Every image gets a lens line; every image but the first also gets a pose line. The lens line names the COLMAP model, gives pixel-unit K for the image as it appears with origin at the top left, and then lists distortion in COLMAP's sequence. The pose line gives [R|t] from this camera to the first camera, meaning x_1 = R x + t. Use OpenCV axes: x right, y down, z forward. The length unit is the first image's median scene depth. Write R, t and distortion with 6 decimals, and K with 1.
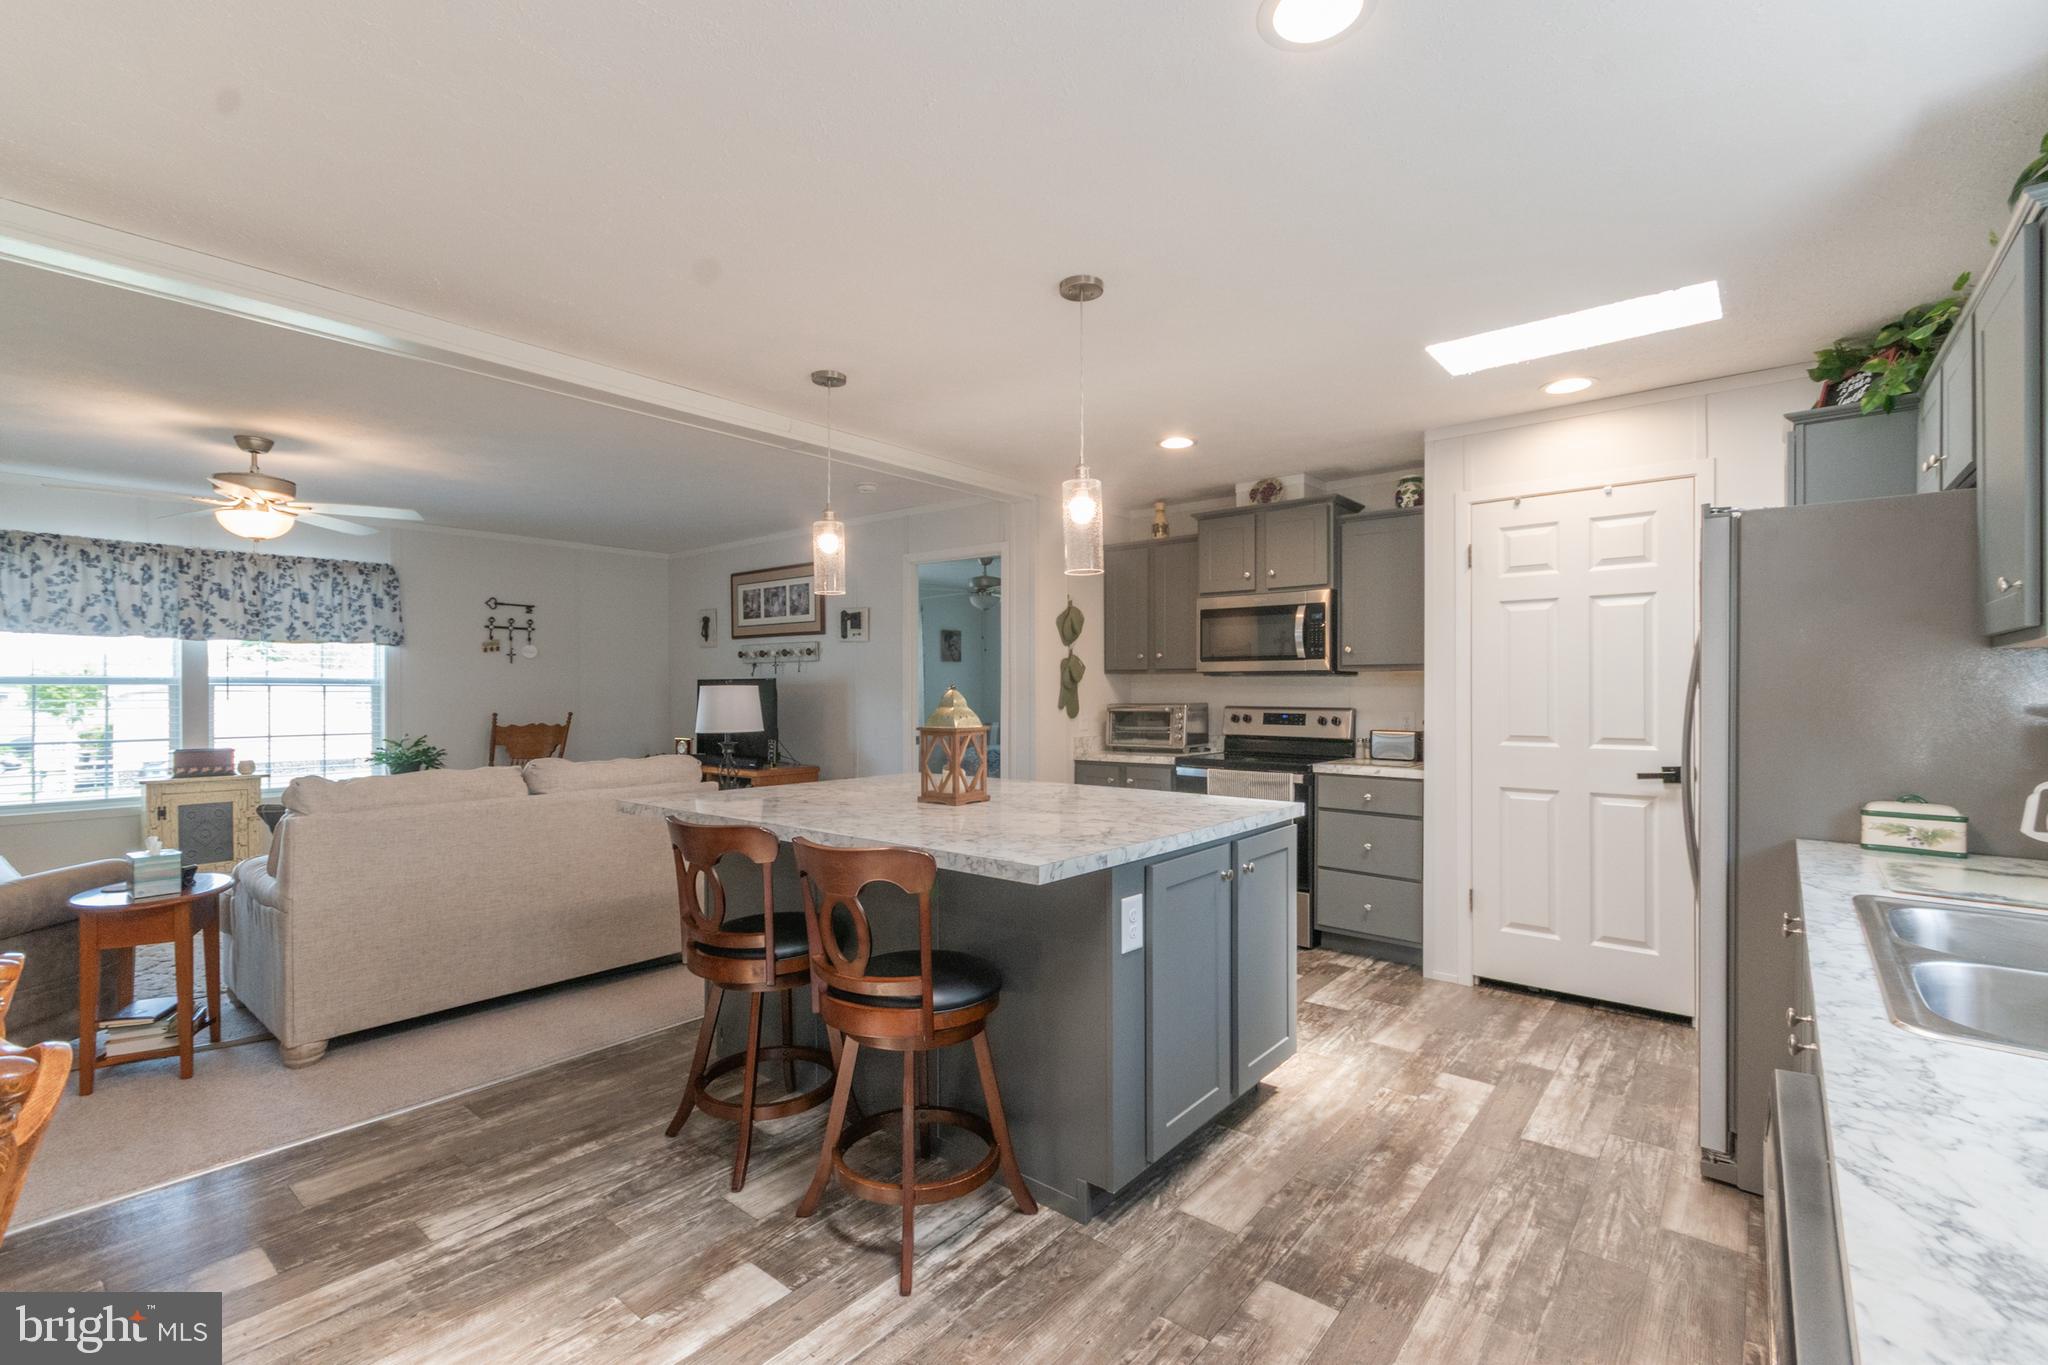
lens RADIAL K [[901.4, 0, 1013.9], [0, 901.4, 689.6], [0, 0, 1]] dist [0.004143, -0.001180]
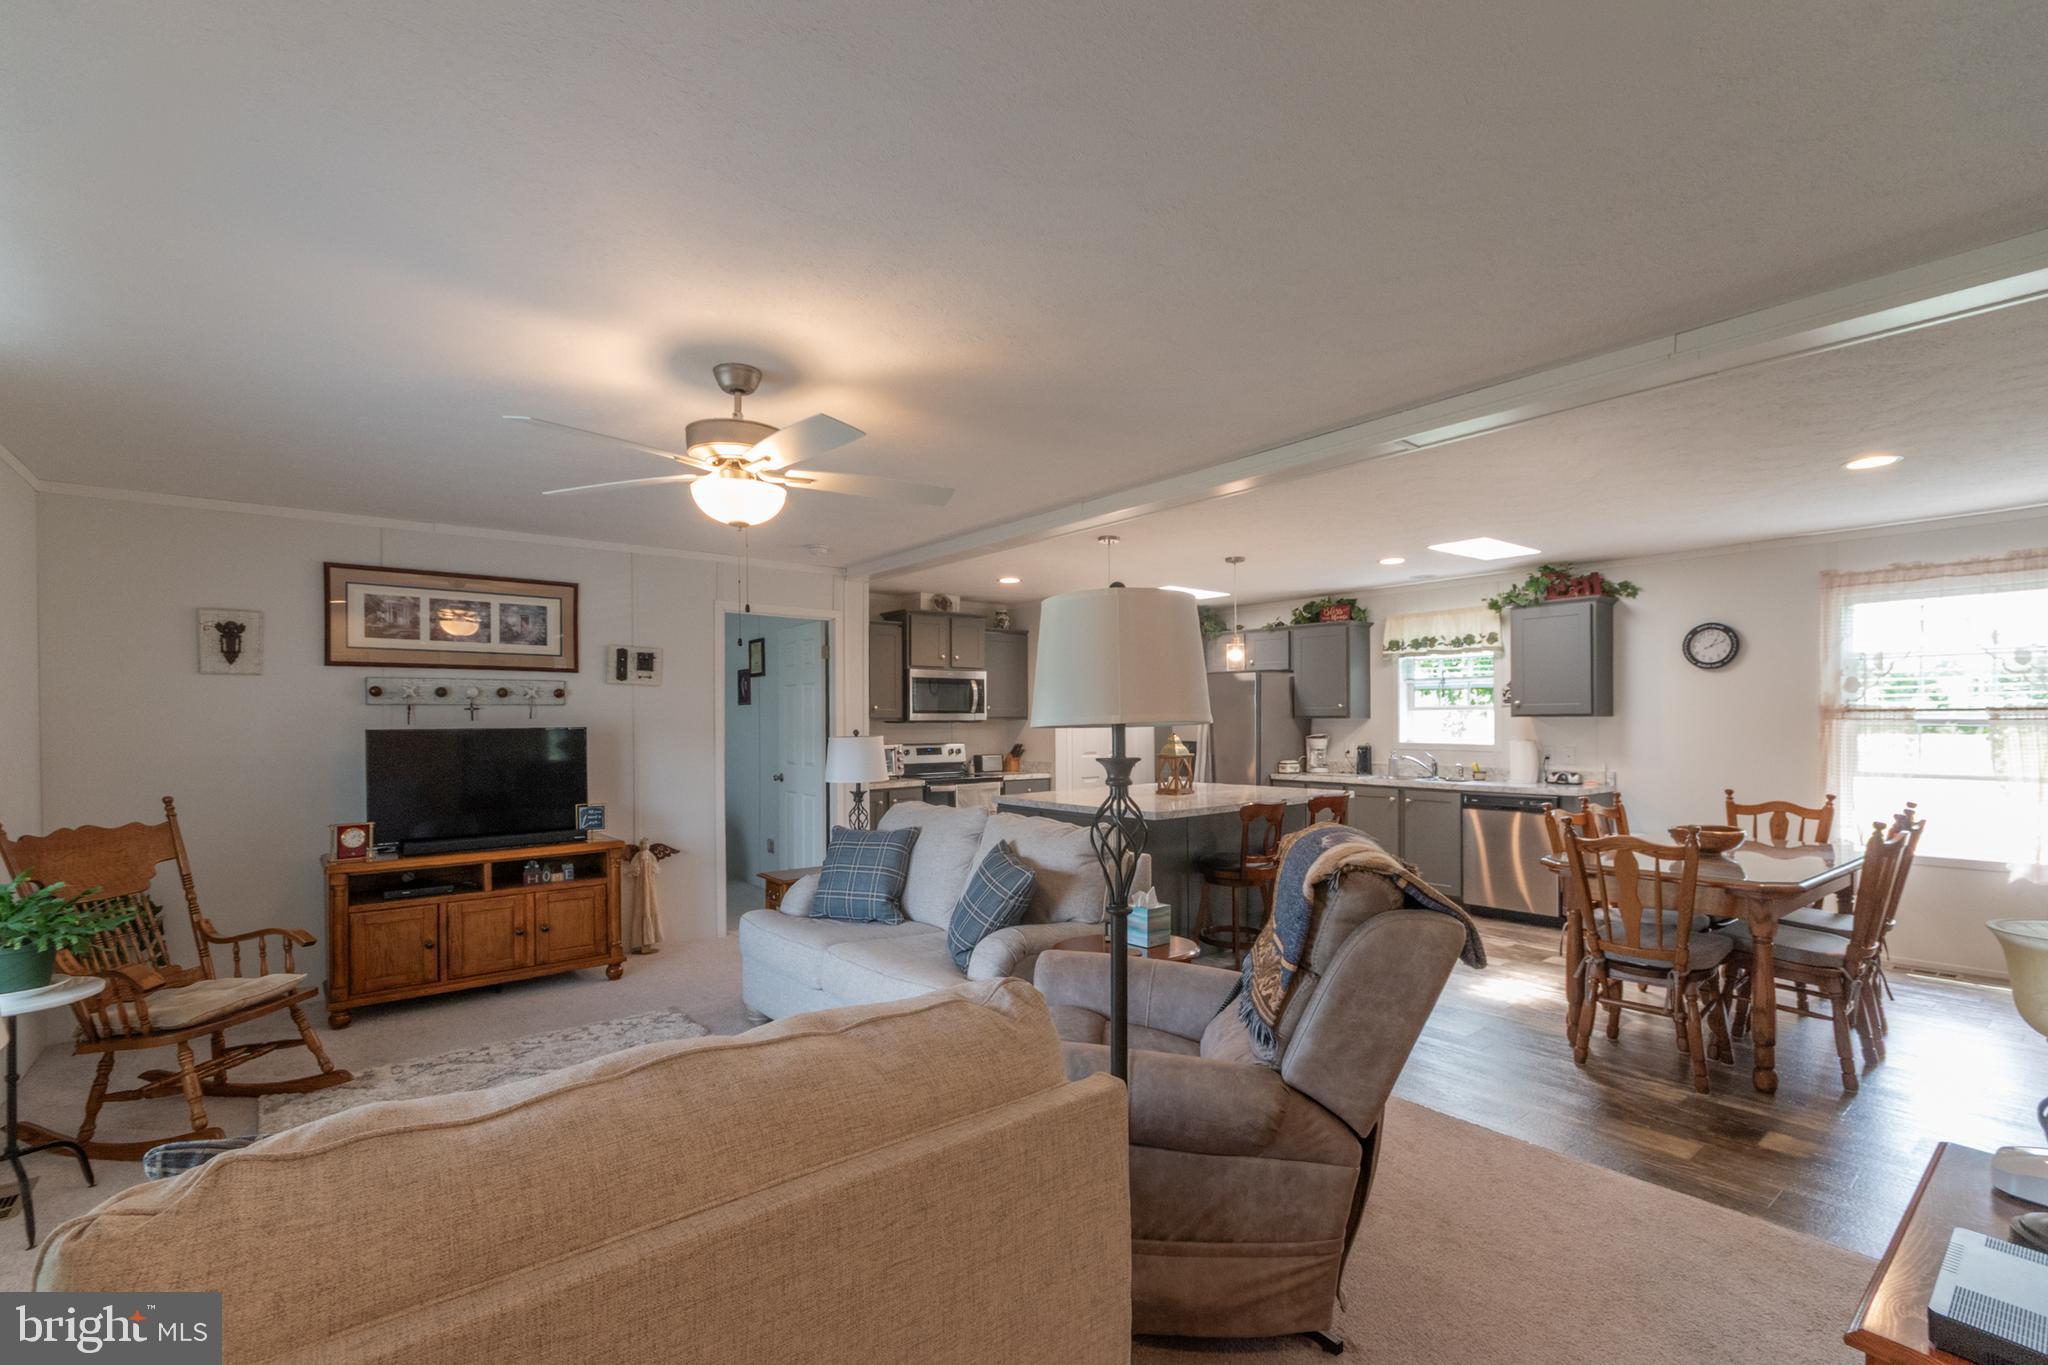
lens RADIAL K [[901.4, 0, 1023.2], [0, 901.4, 727.1], [0, 0, 1]] dist [0.004143, -0.001180]
pose [[0.189631, -0.011319, 0.981790, -1.938874], [0.006627, 0.999926, 0.010248, -0.038118], [-0.981833, 0.004563, 0.189692, 0.930931]]
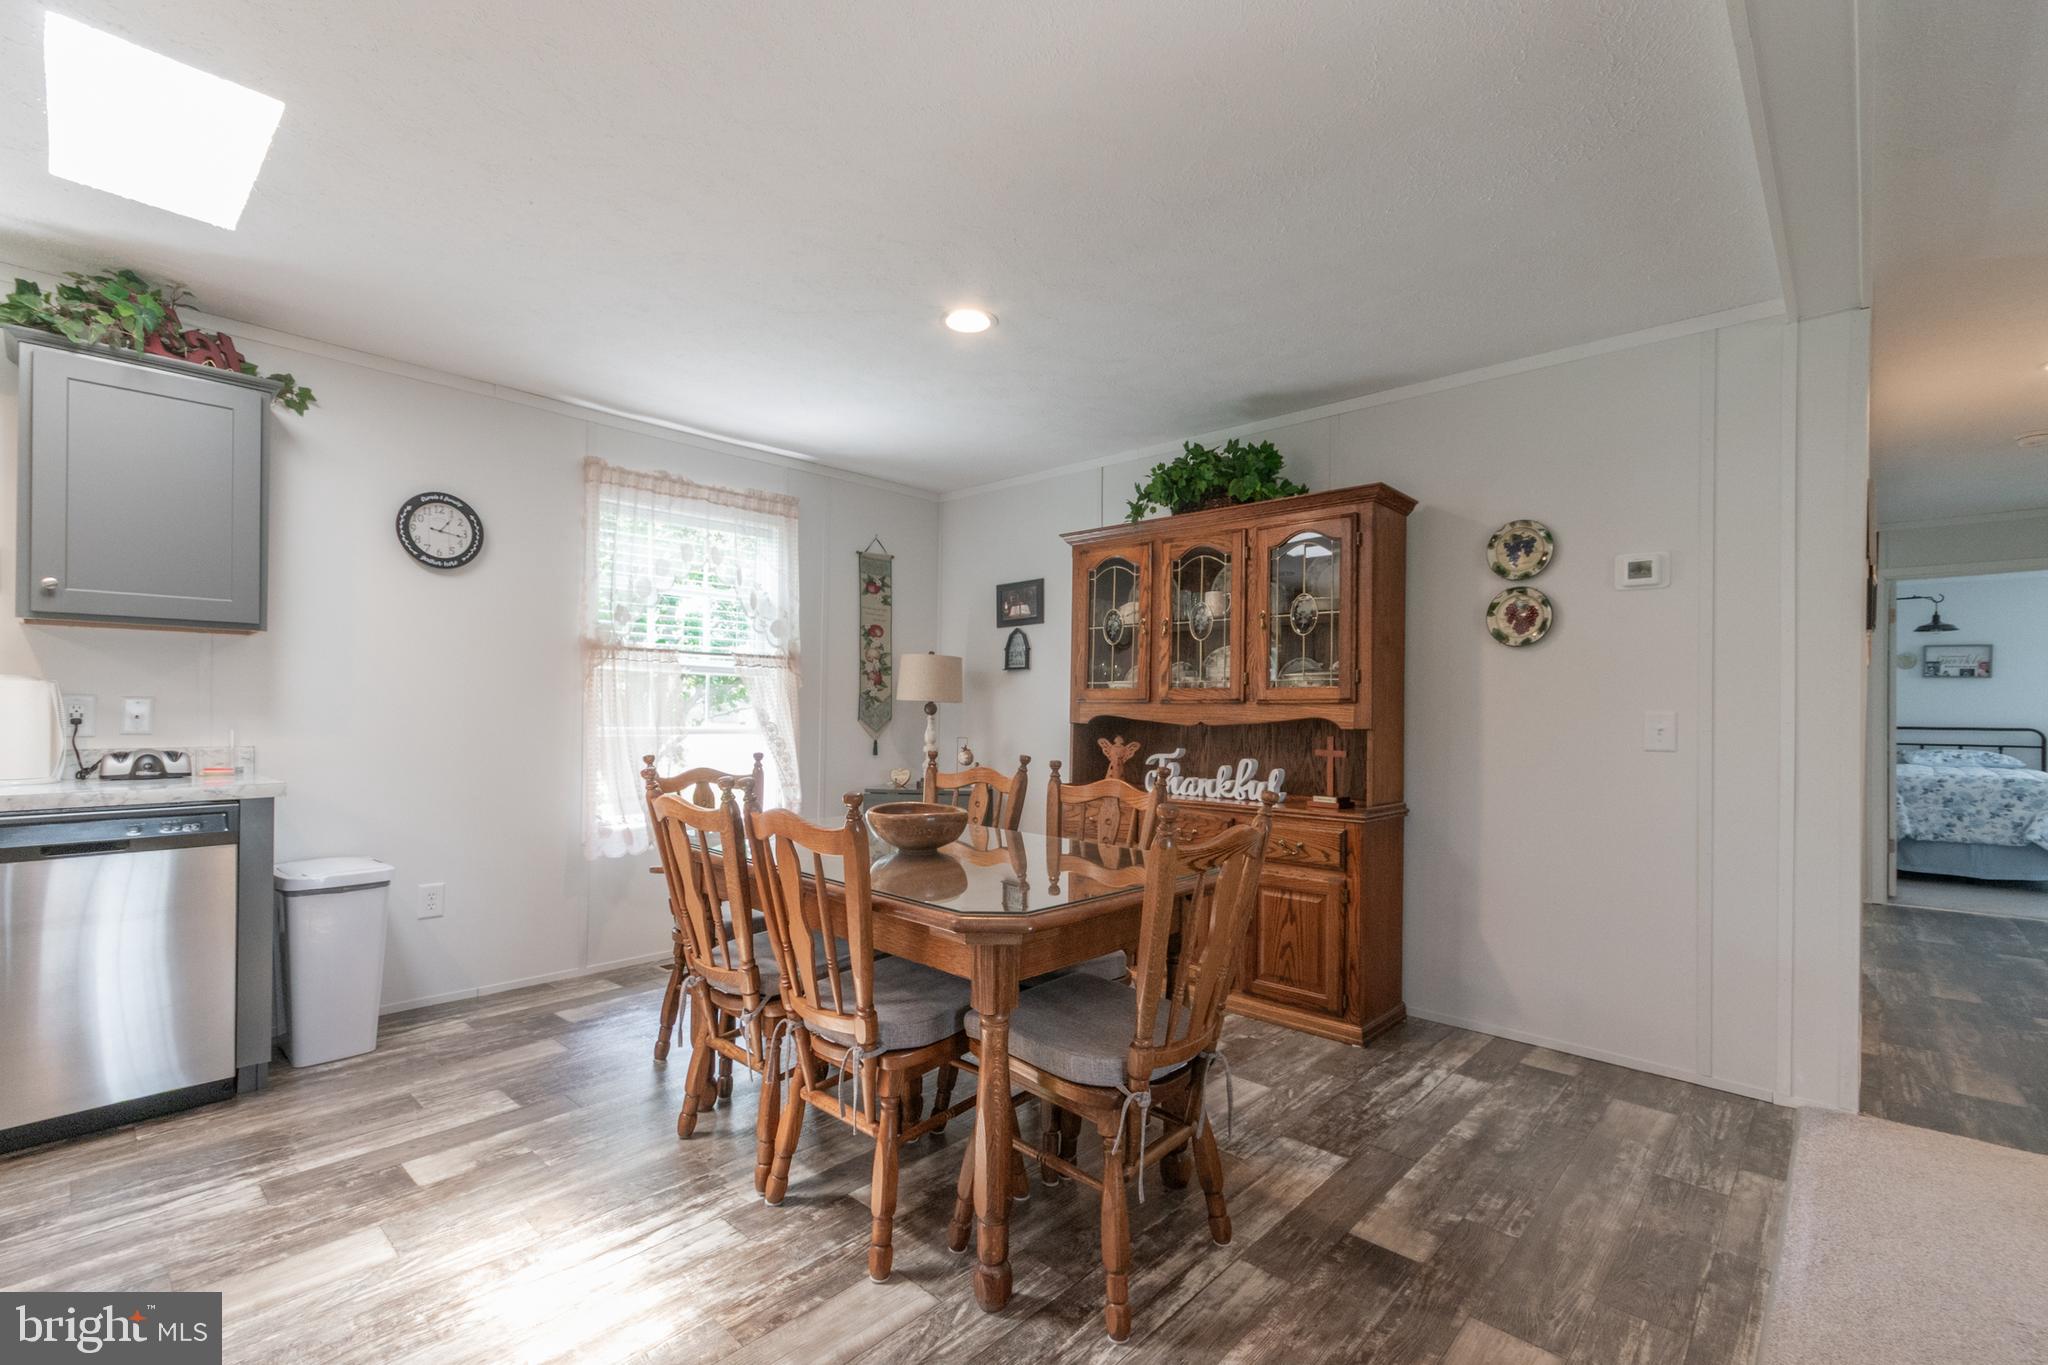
lens RADIAL K [[901.4, 0, 1017.9], [0, 901.4, 703.4], [0, 0, 1]] dist [0.004143, -0.001180]
pose [[-0.998873, -0.014055, 0.045341, -0.612176], [-0.014441, 0.999862, -0.008192, 0.040201], [-0.045219, -0.008838, -0.998938, 0.995953]]
